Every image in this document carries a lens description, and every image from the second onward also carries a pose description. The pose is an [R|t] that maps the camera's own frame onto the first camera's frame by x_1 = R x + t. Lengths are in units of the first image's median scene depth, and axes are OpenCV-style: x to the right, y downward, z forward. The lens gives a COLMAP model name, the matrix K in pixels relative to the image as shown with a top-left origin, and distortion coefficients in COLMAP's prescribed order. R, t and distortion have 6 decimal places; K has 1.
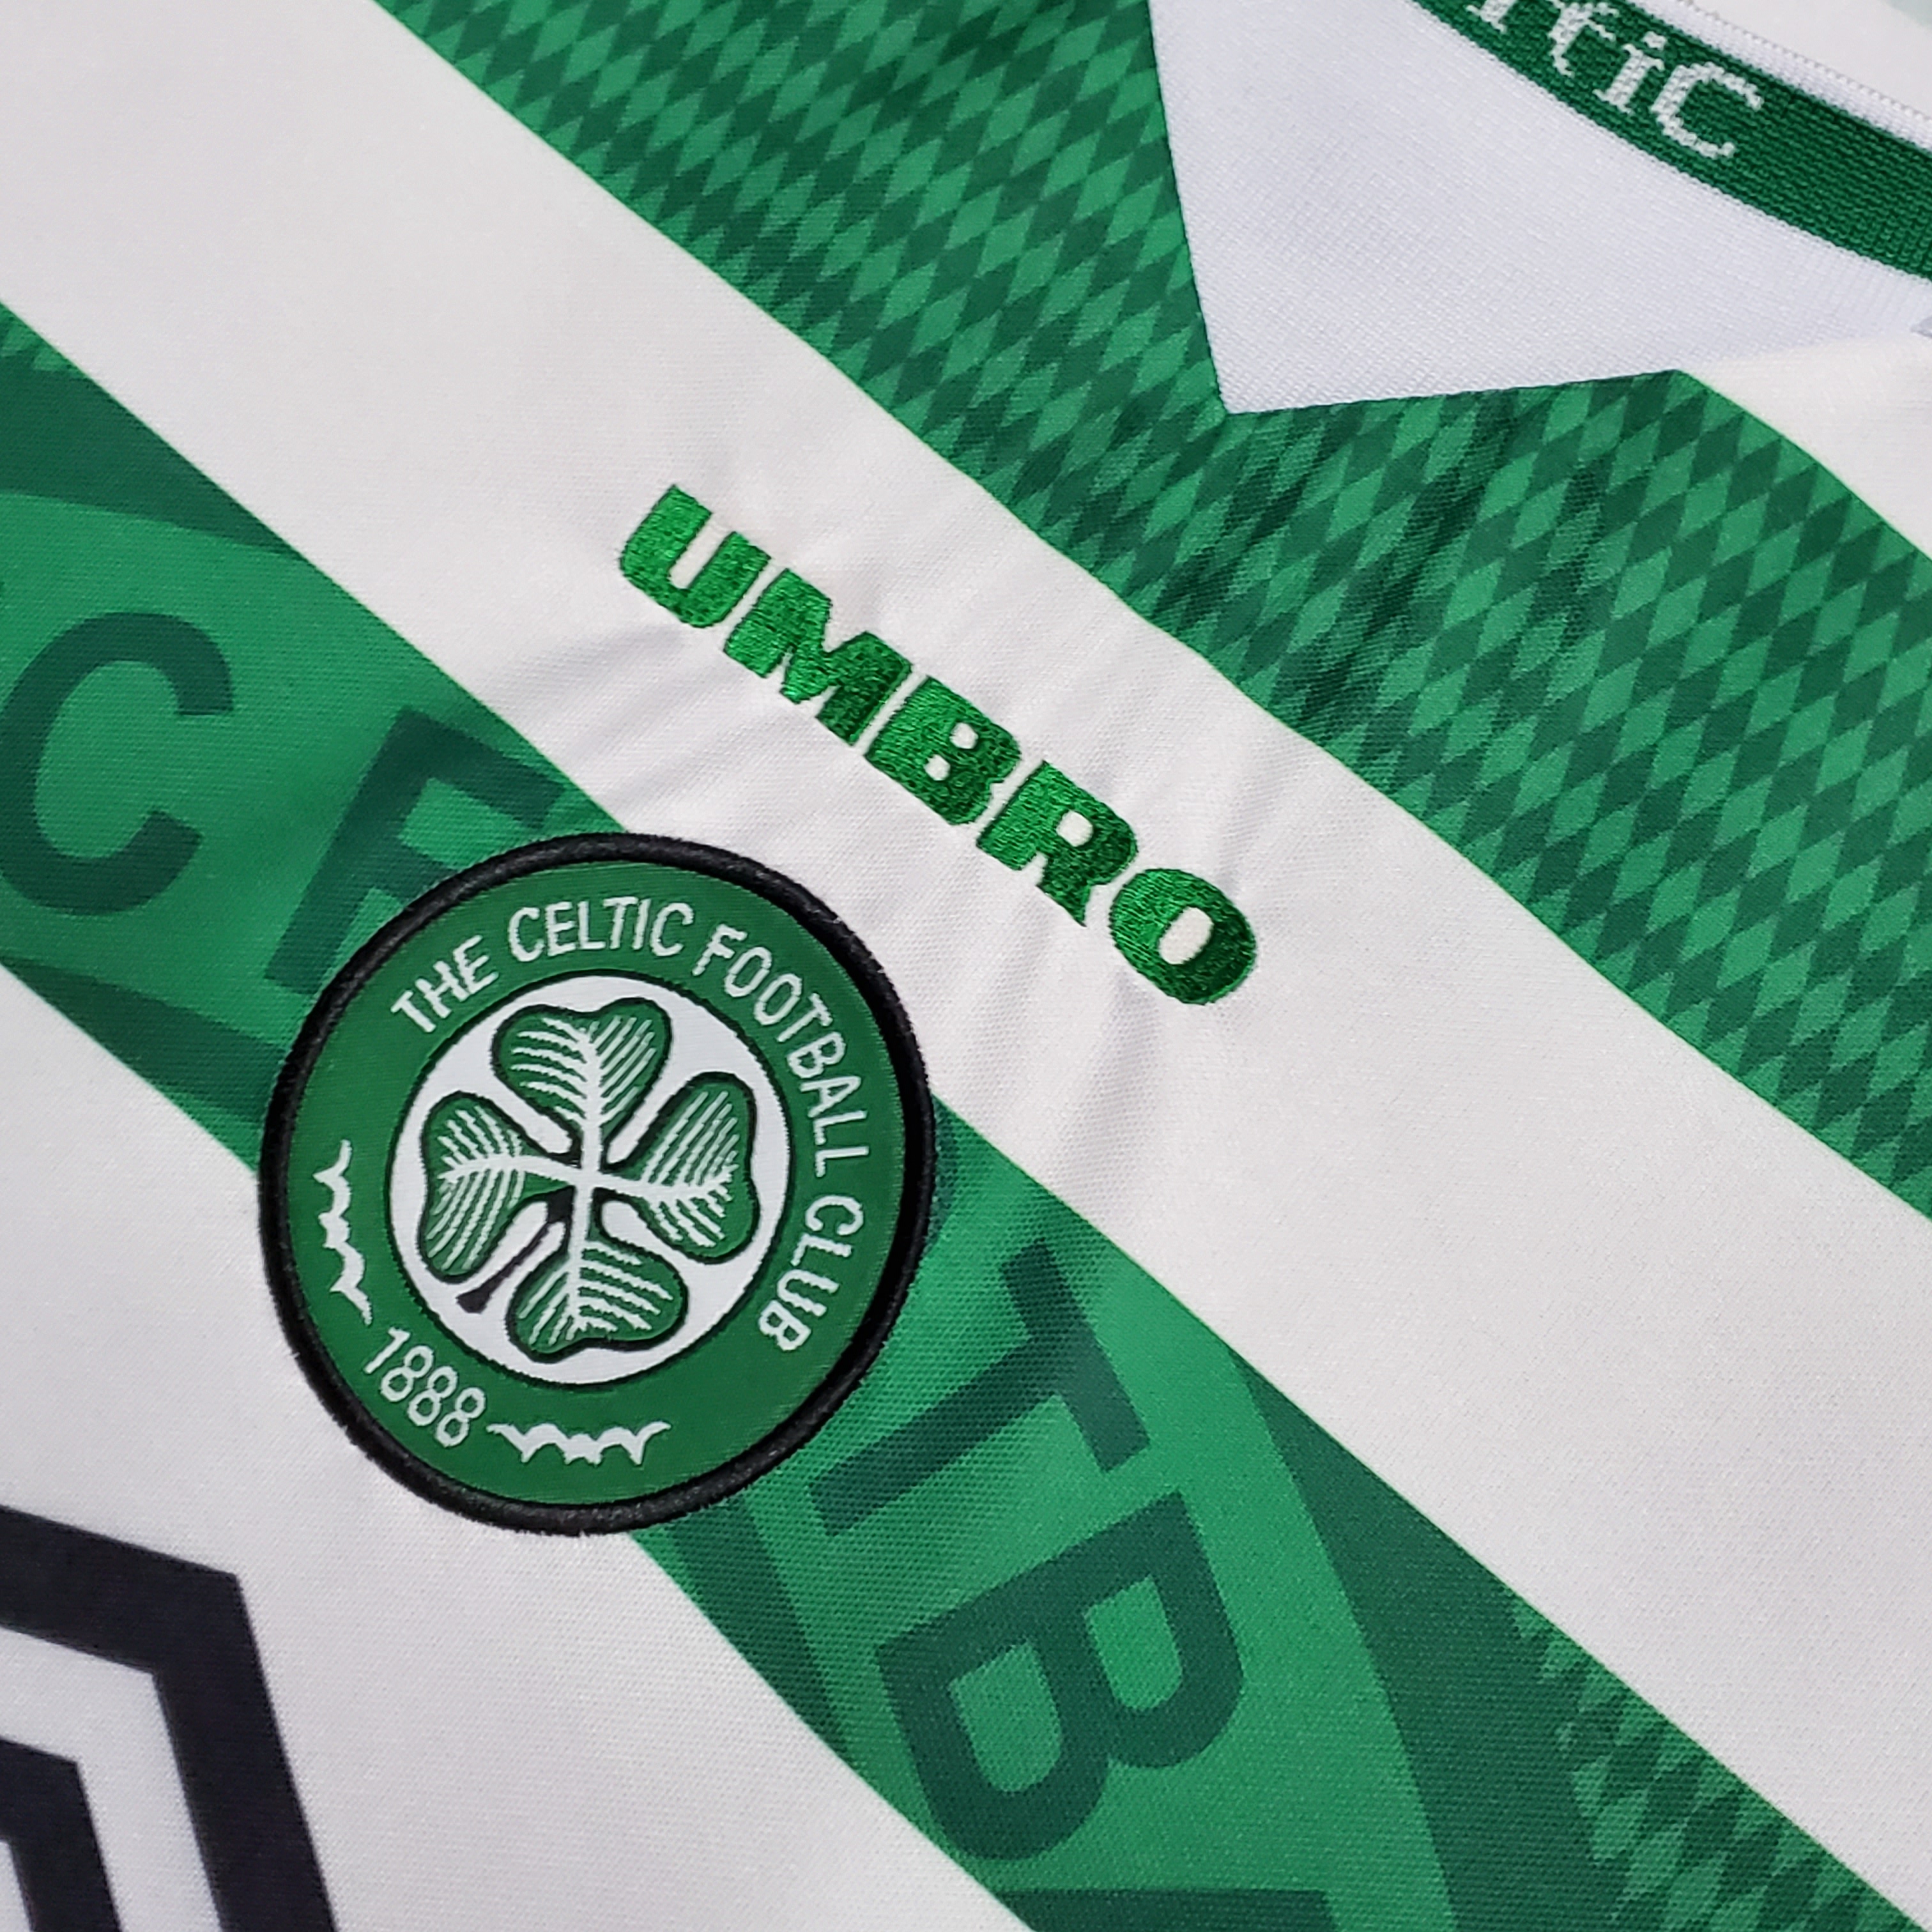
lens RADIAL K [[3194.2, 0, 922.2], [0, 3194.2, 923.6], [0, 0, 1]] dist [0.353356, -1.712345]
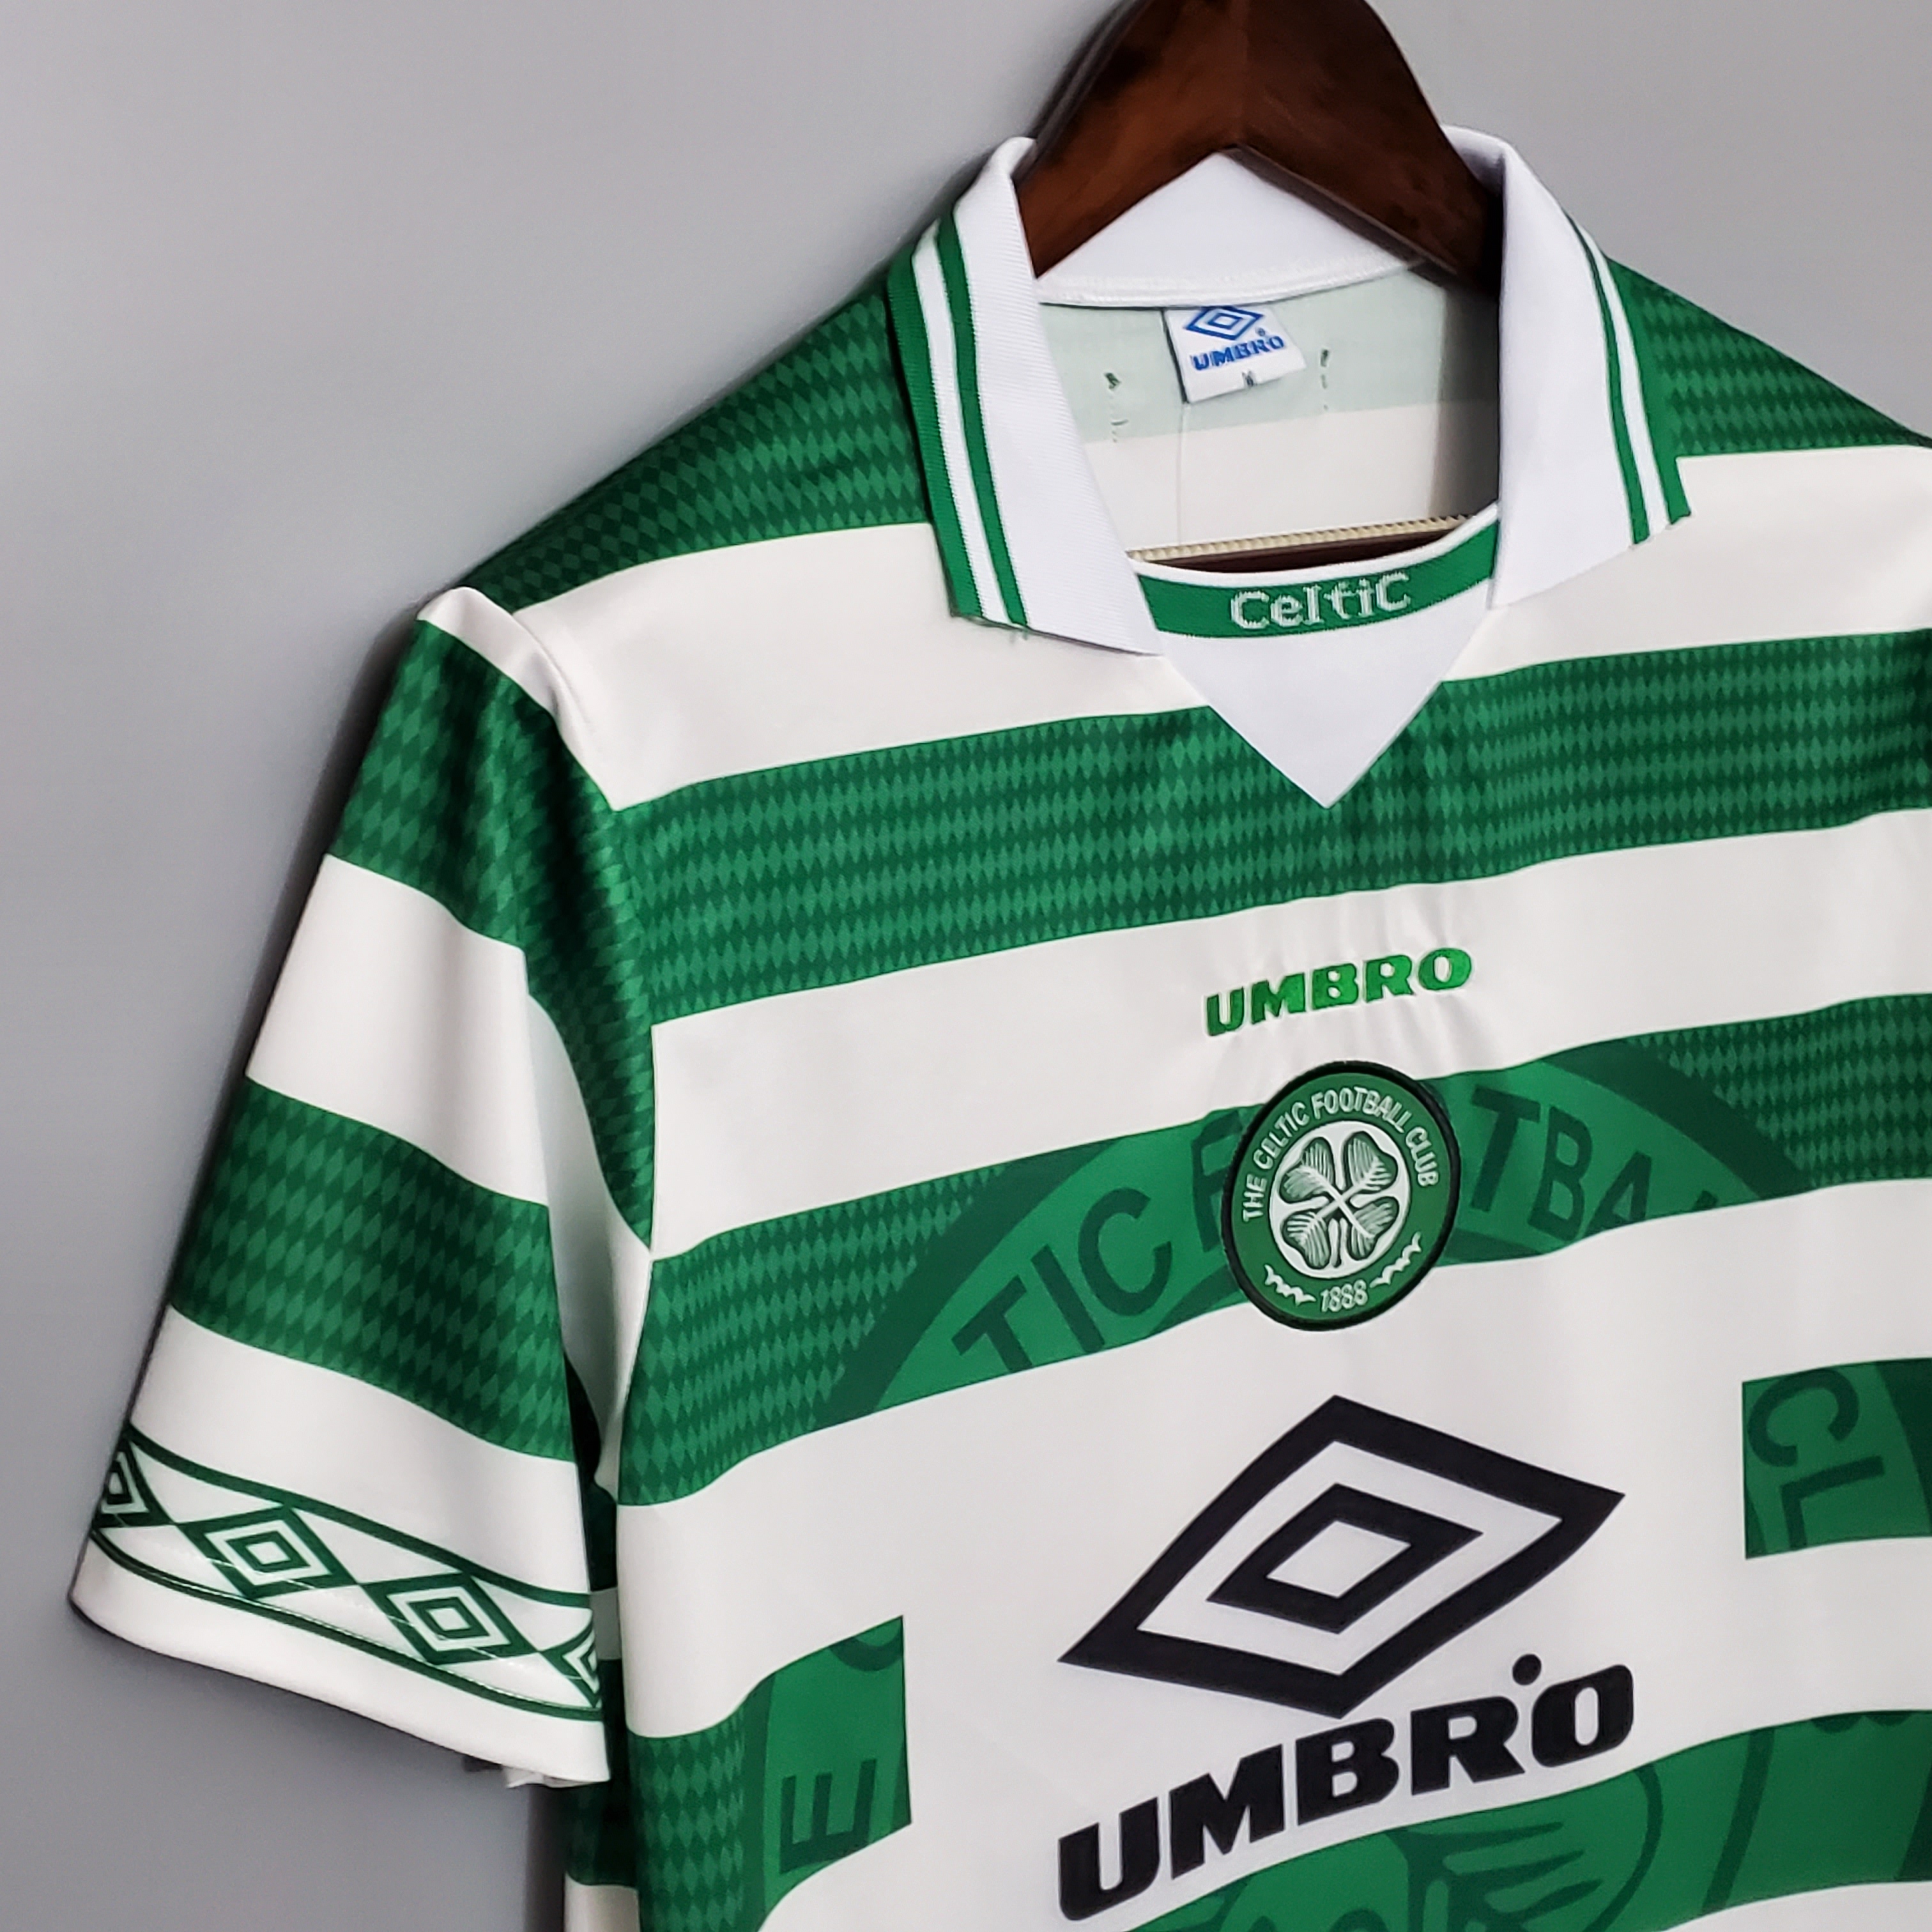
lens RADIAL K [[3194.2, 0, 922.2], [0, 3194.2, 923.6], [0, 0, 1]] dist [0.353356, -1.712345]
pose [[0.527966, -0.762099, 0.374777, -1.064672], [0.450574, 0.625426, 0.637044, -1.826424], [-0.719886, -0.167473, 0.673585, -0.438478]]
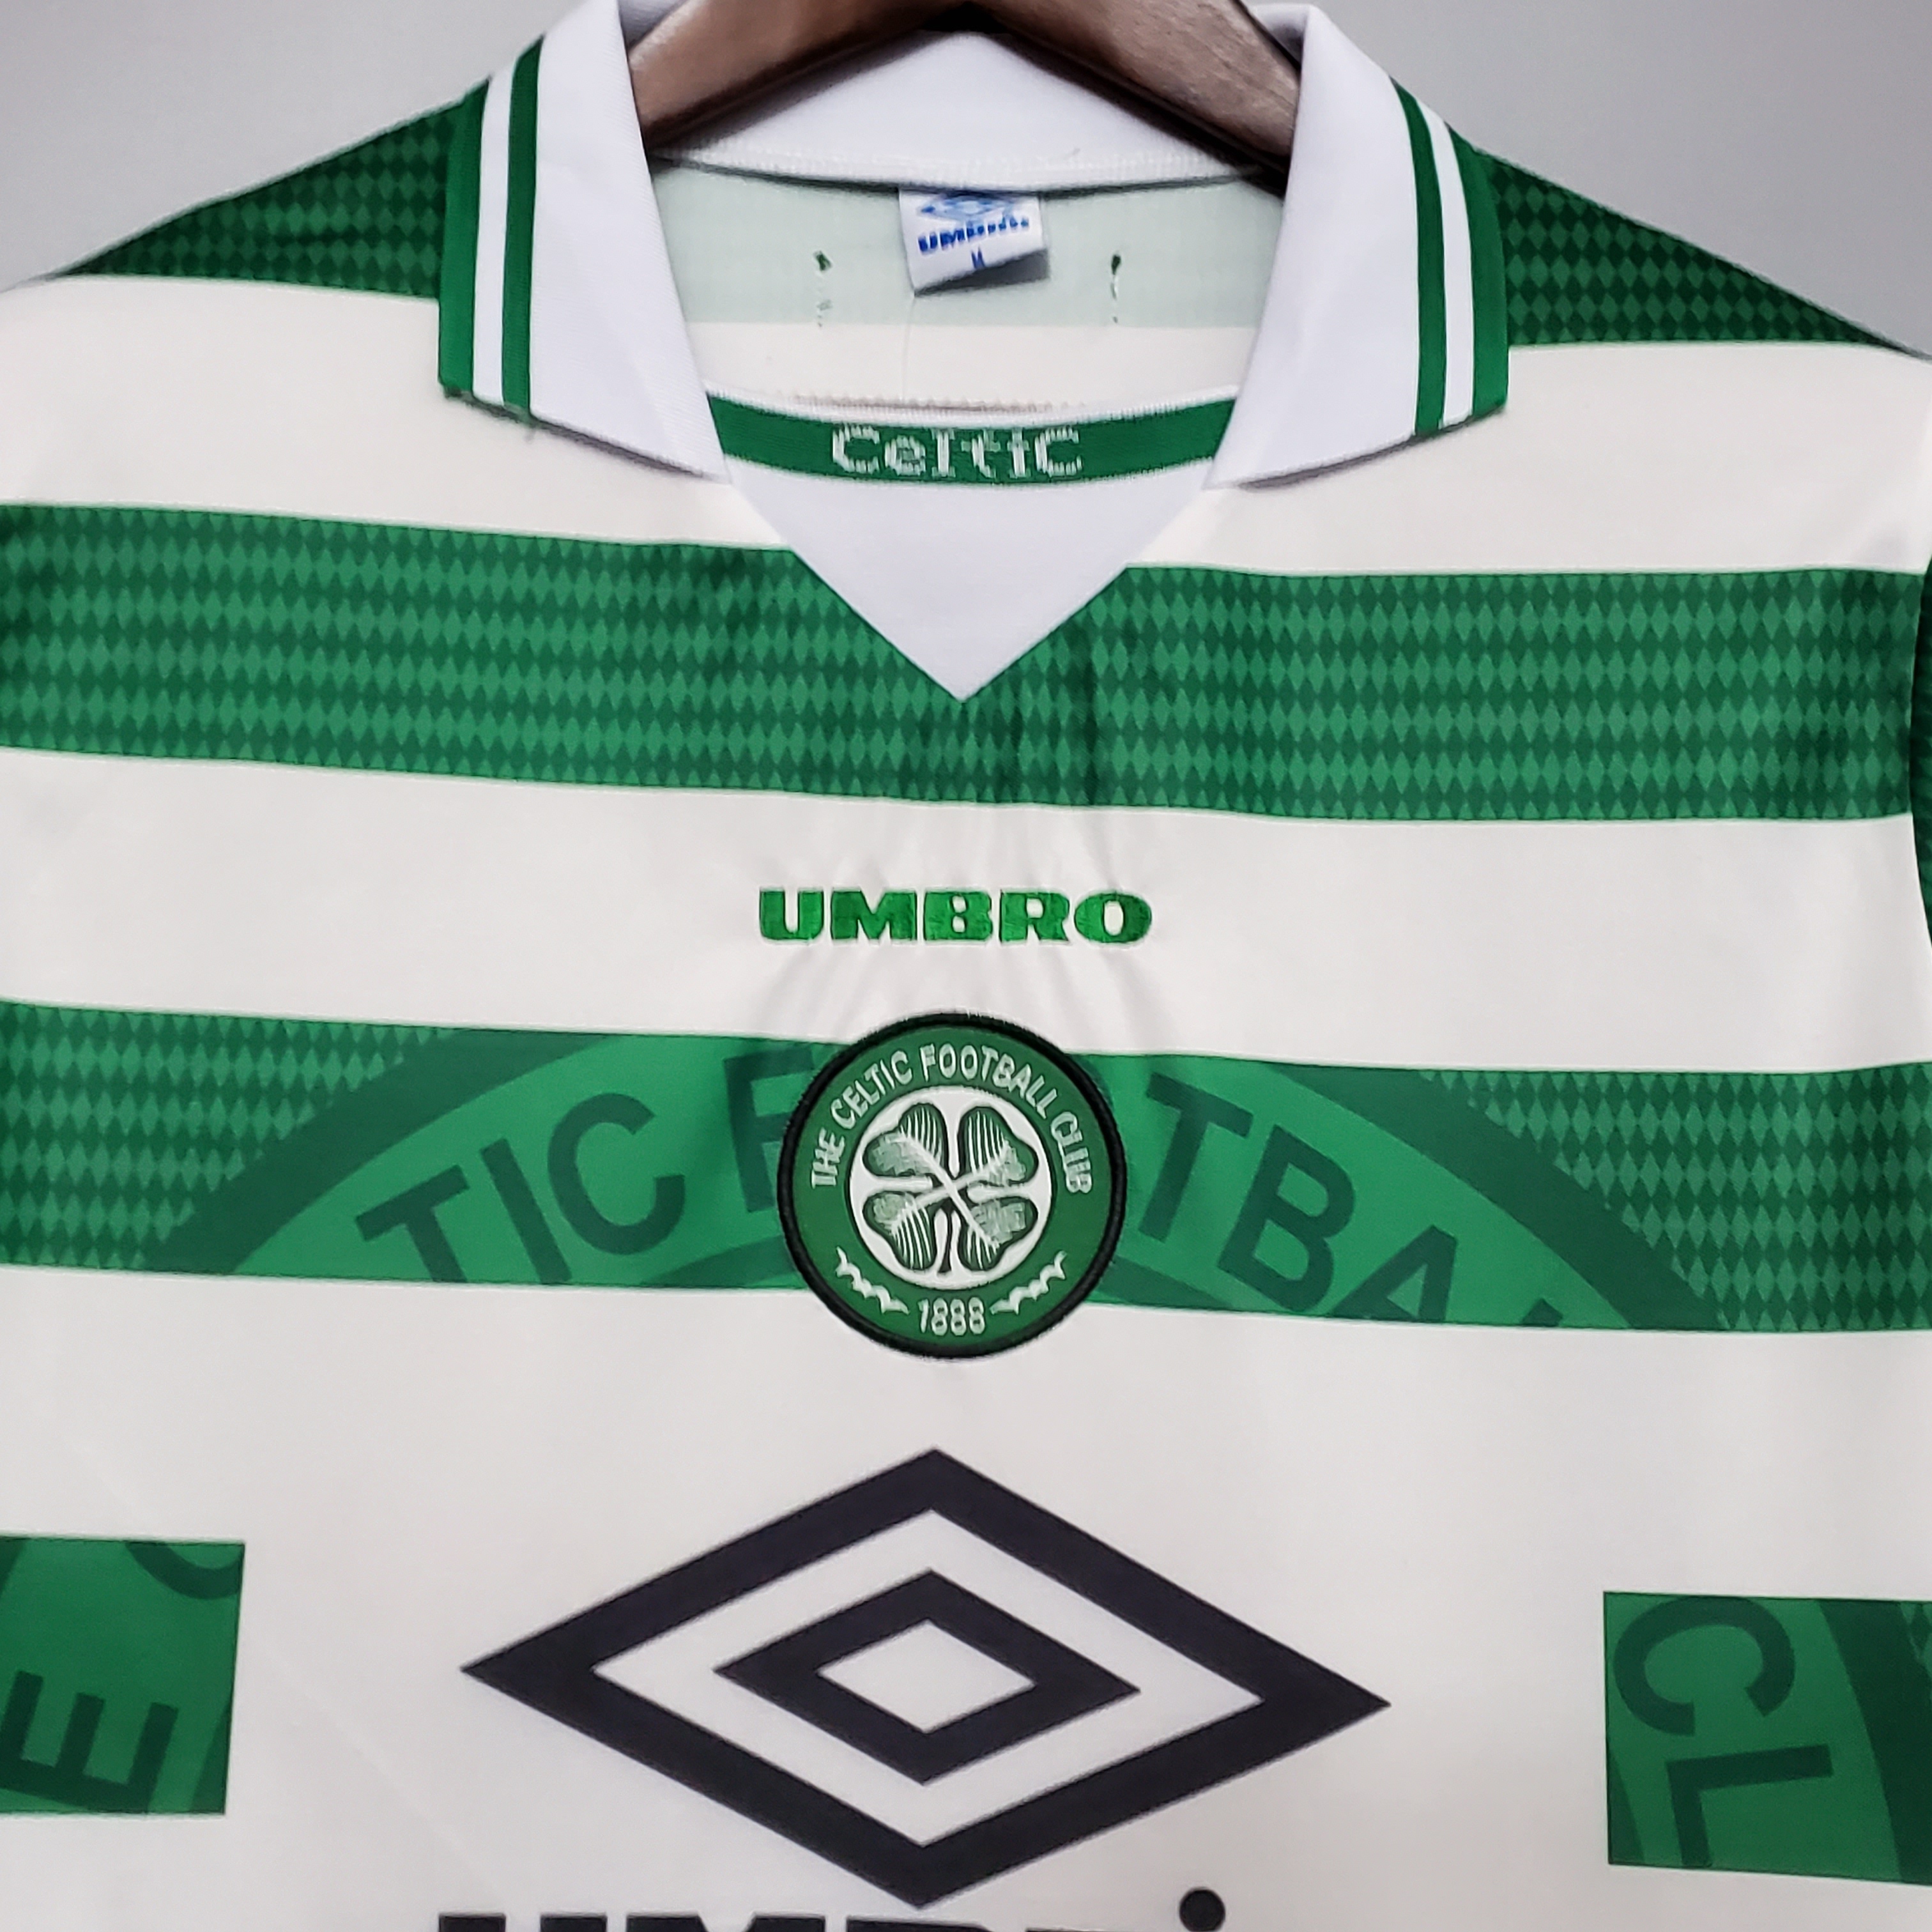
lens RADIAL K [[3169.4, 0, 902.3], [0, 3169.4, 966.6], [0, 0, 1]] dist [0.293317, -1.245125]
pose [[0.764494, -0.594799, 0.248522, -0.543550], [0.583662, 0.802342, 0.124843, -0.302041], [-0.273656, 0.049611, 0.960547, -0.928232]]
